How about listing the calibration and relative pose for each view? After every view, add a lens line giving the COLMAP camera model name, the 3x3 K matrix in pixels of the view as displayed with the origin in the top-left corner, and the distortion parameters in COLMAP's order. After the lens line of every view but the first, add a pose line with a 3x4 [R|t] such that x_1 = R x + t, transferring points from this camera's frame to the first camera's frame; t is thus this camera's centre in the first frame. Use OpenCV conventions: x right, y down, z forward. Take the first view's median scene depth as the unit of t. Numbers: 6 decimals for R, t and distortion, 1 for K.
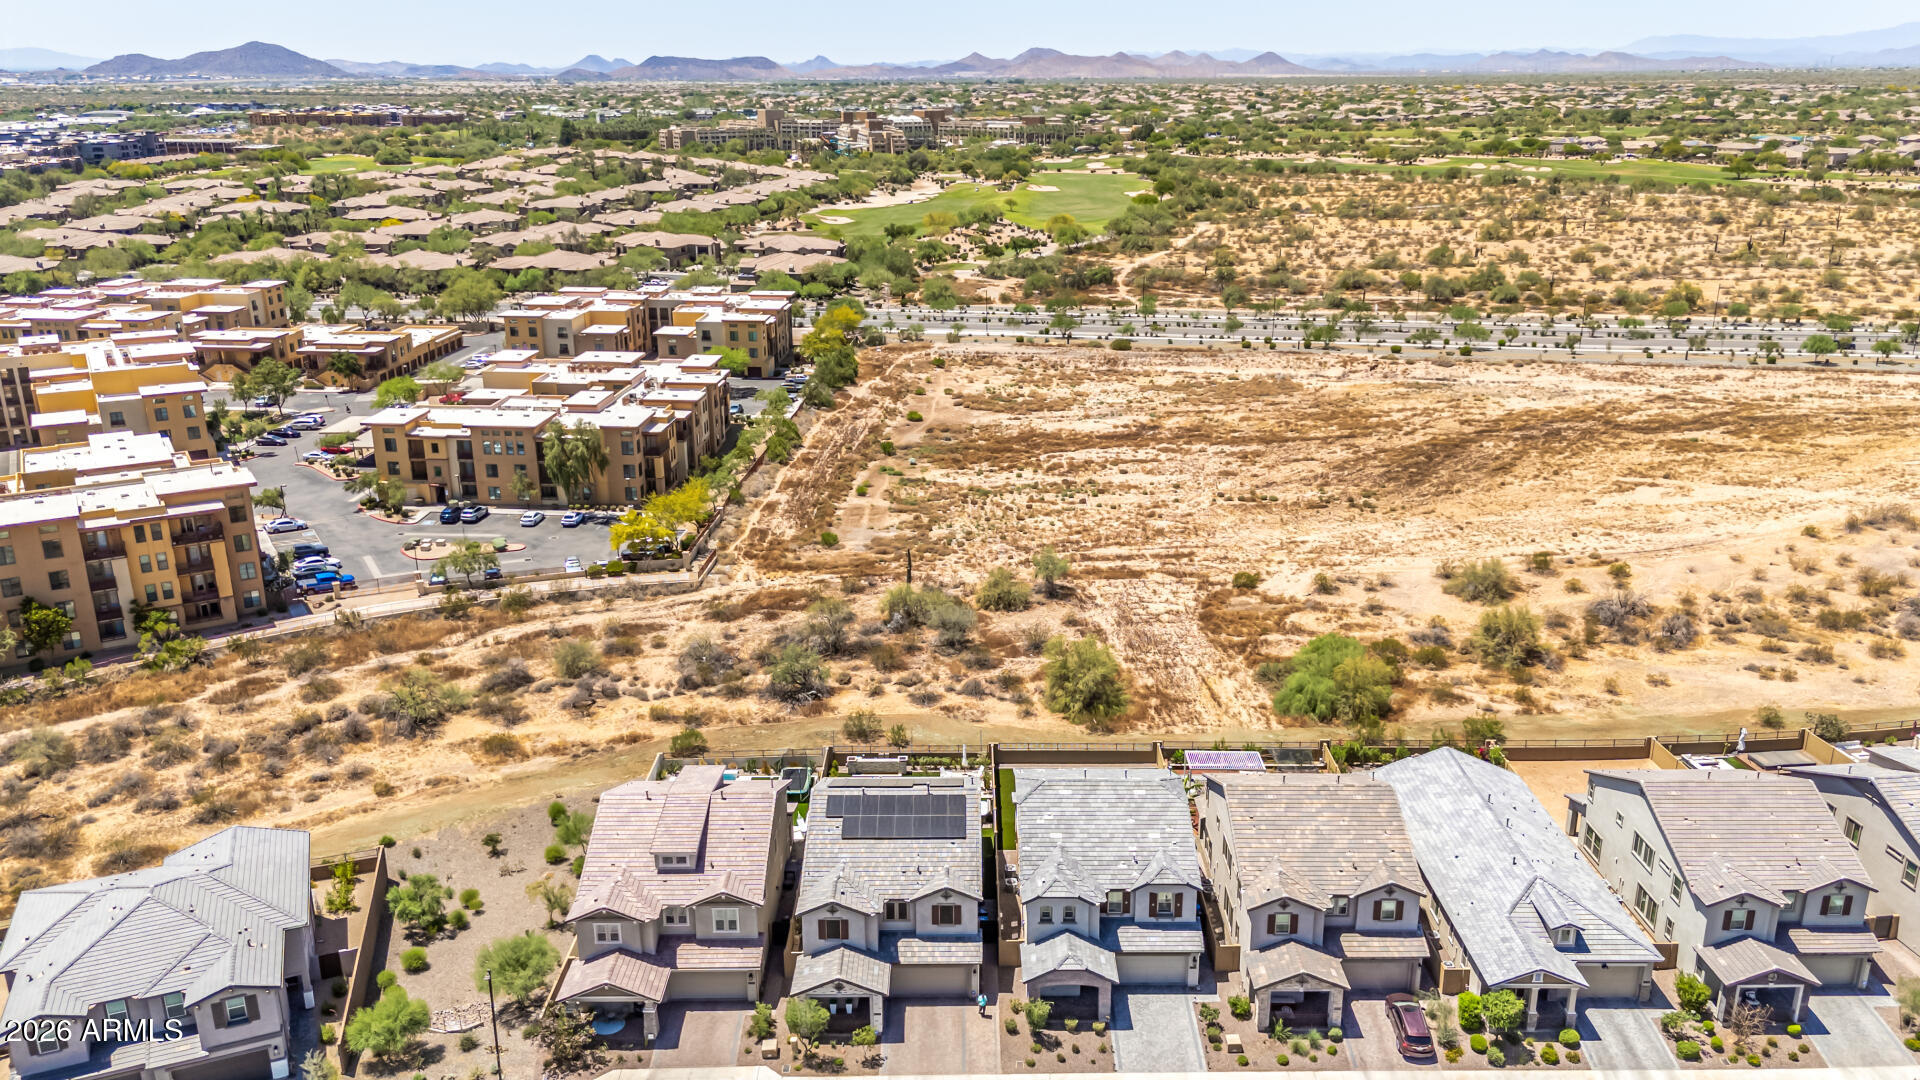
lens RADIAL K [[1416.3, 0, 959.5], [0, 1416.3, 535.9], [0, 0, 1]] dist [0.051101, -0.037842]
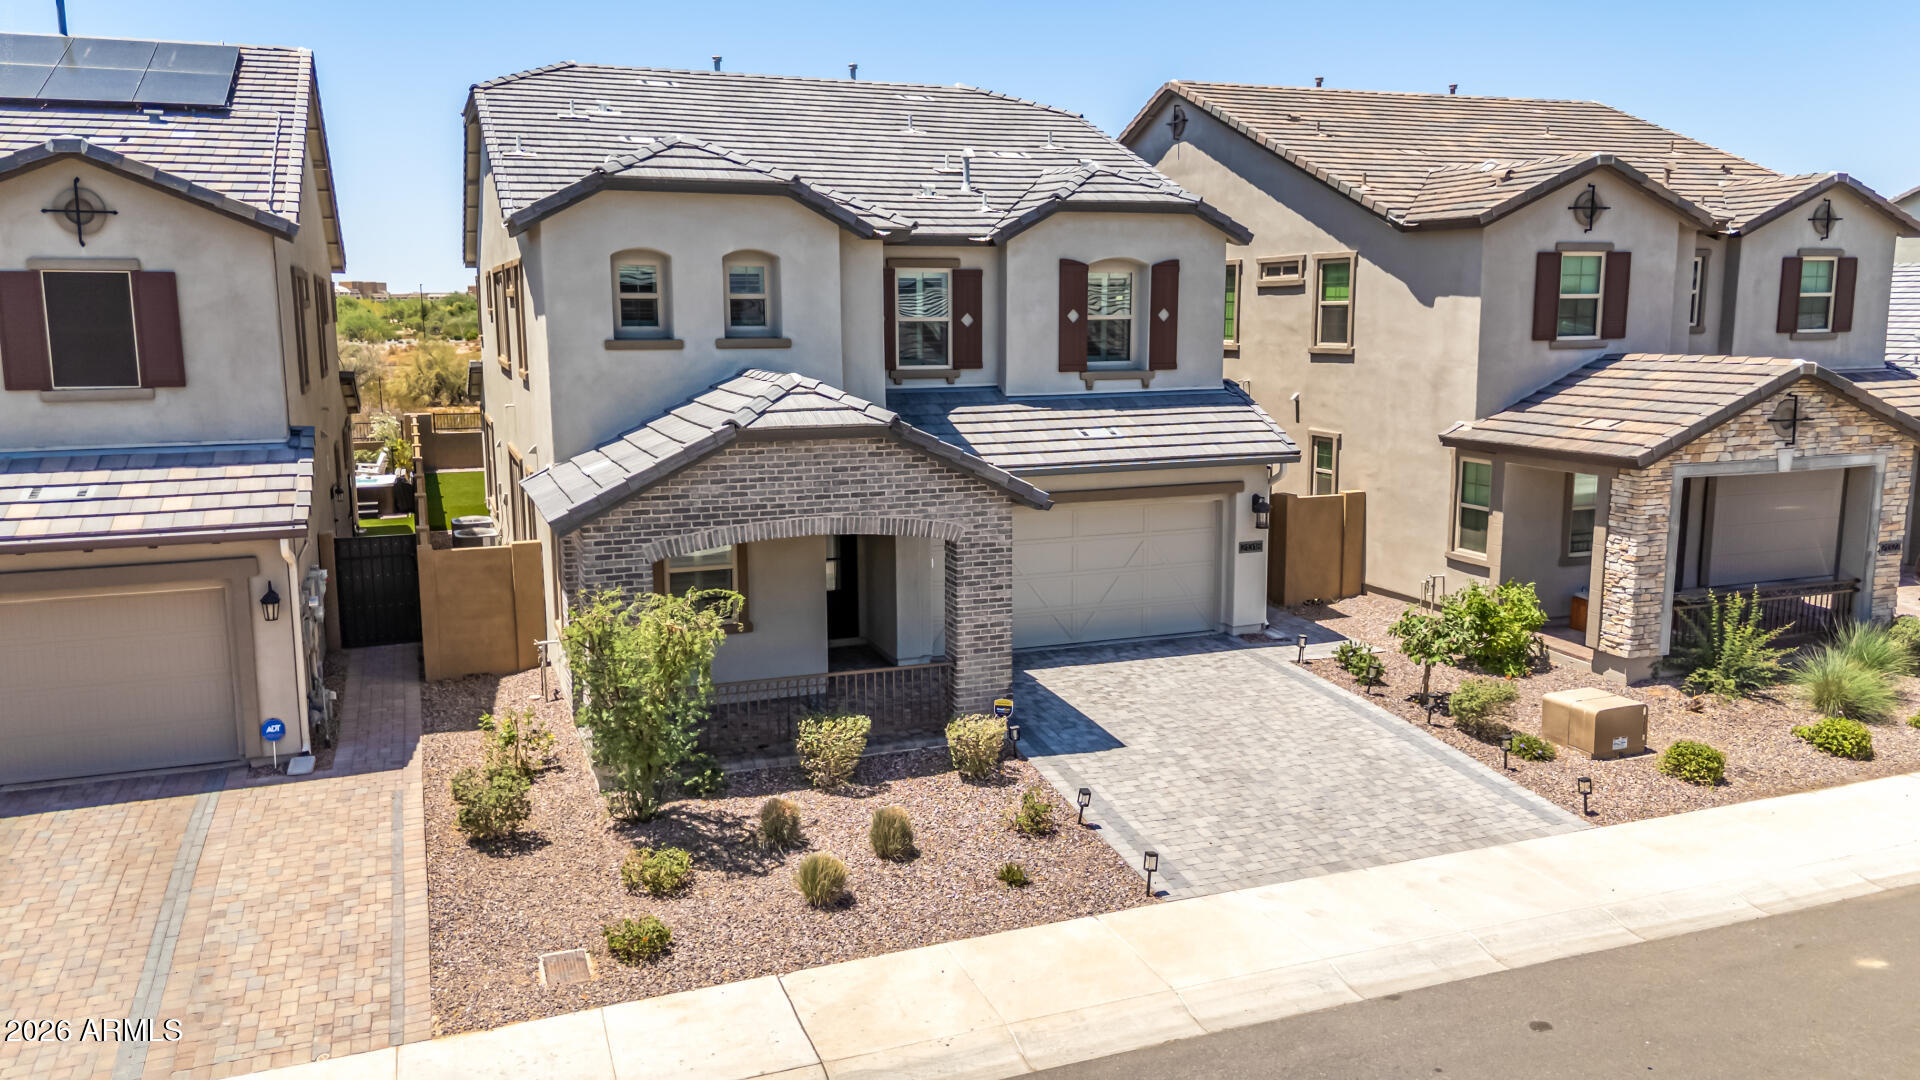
lens RADIAL K [[1416.3, 0, 966.8], [0, 1416.3, 537.5], [0, 0, 1]] dist [0.051101, -0.037842]
pose [[0.926043, -0.041683, 0.375109, 0.025855], [0.107933, 0.981622, -0.157378, 0.343598], [-0.361656, 0.186226, 0.913524, 0.811888]]
